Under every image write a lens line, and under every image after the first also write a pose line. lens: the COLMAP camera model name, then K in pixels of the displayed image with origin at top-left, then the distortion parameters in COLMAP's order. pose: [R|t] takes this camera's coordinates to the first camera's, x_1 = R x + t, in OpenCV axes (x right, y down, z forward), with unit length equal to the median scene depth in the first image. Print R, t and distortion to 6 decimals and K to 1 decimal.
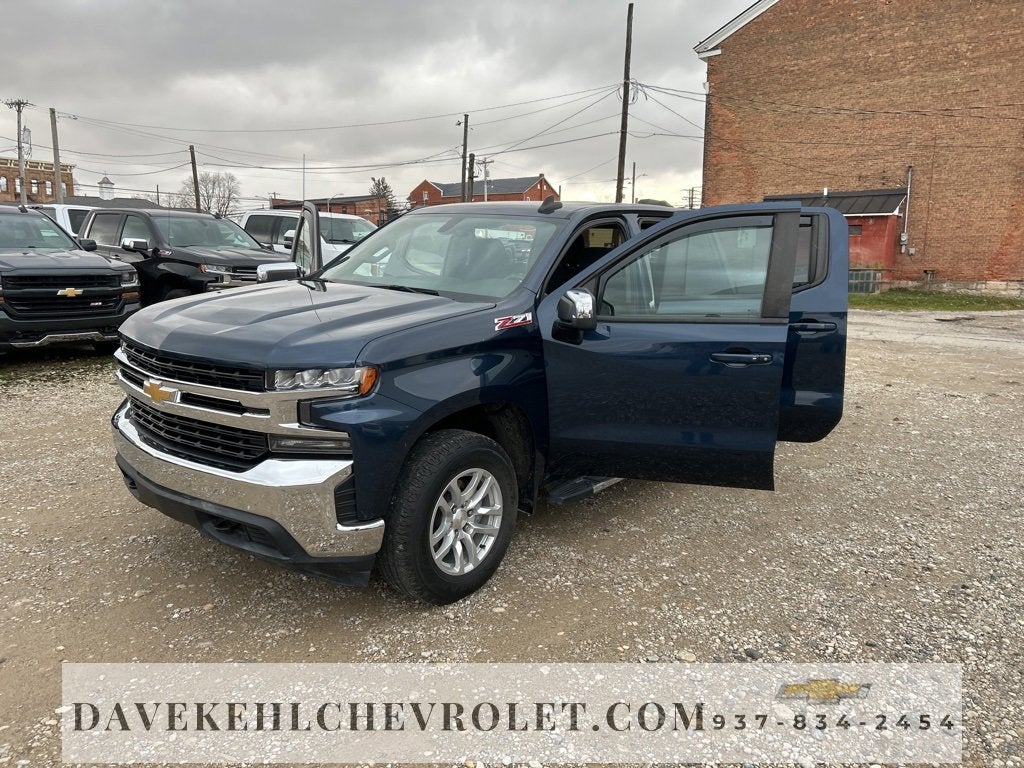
lens RADIAL K [[772.7, 0, 517.5], [0, 772.7, 390.2], [0, 0, 1]] dist [0.055700, -0.055318]
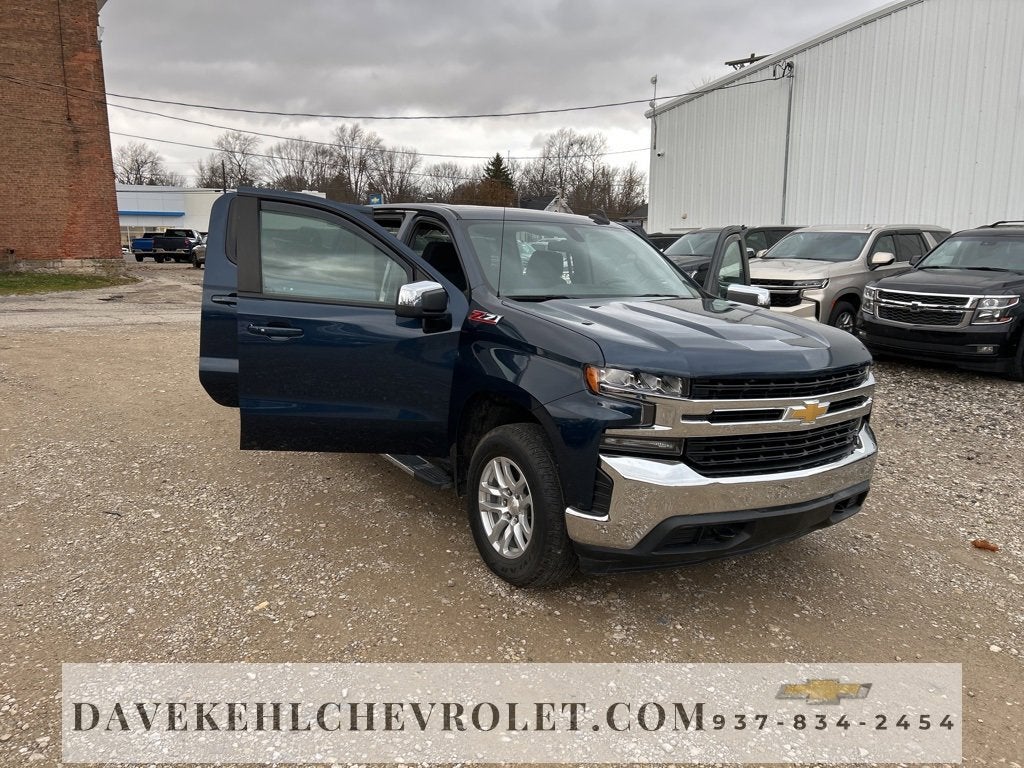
lens RADIAL K [[773.8, 0, 514.5], [0, 773.8, 386.1], [0, 0, 1]] dist [0.047394, -0.047966]
pose [[0.301690, -0.183675, 0.935546, -0.581603], [0.156159, 0.977535, 0.141561, -0.085966], [-0.940530, 0.103386, 0.323596, 0.382036]]
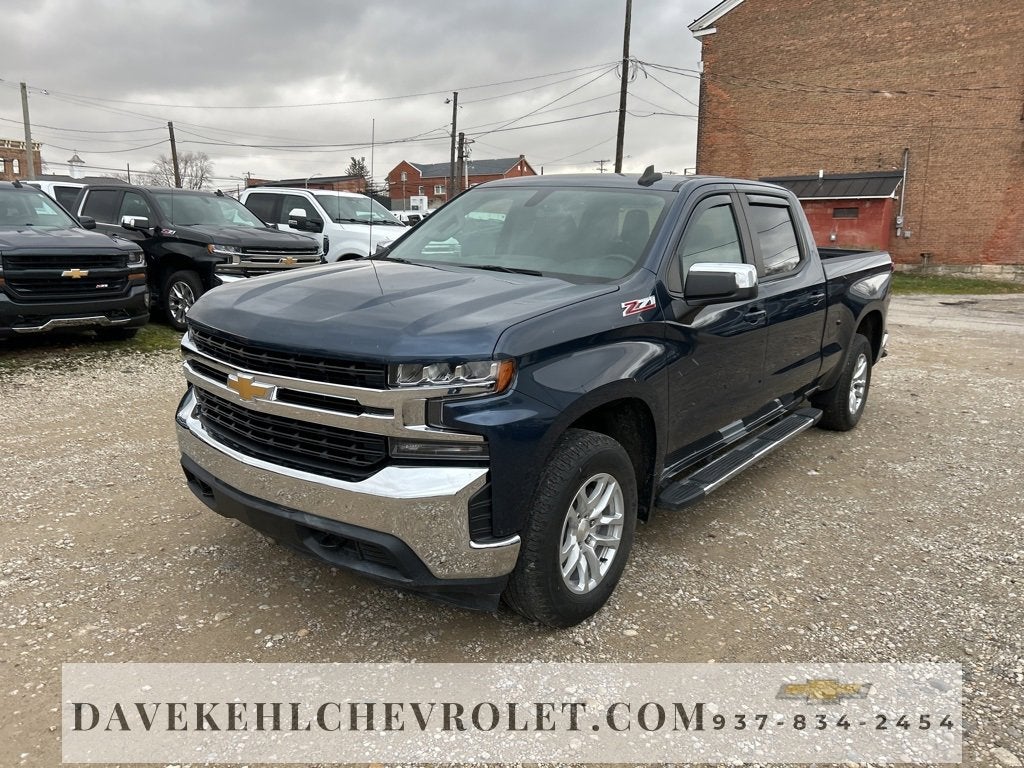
lens RADIAL K [[773.8, 0, 514.5], [0, 773.8, 386.1], [0, 0, 1]] dist [0.047394, -0.047966]
pose [[0.999545, -0.002285, 0.030085, -0.076328], [0.001791, 0.999863, 0.016433, -0.005329], [-0.030118, -0.016372, 0.999412, 0.051117]]
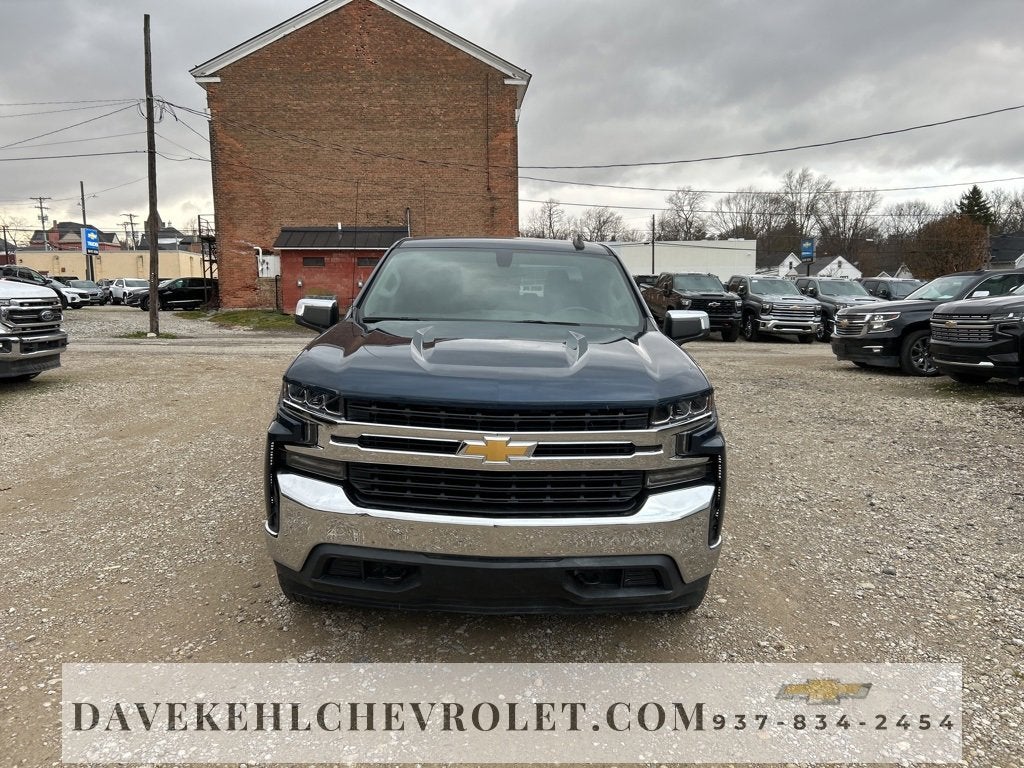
lens RADIAL K [[773.8, 0, 514.5], [0, 773.8, 386.1], [0, 0, 1]] dist [0.047394, -0.047966]
pose [[0.760893, -0.095002, 0.641885, -0.397339], [0.121749, 0.992558, 0.002582, -0.027365], [-0.637353, 0.076184, 0.766797, 0.126646]]
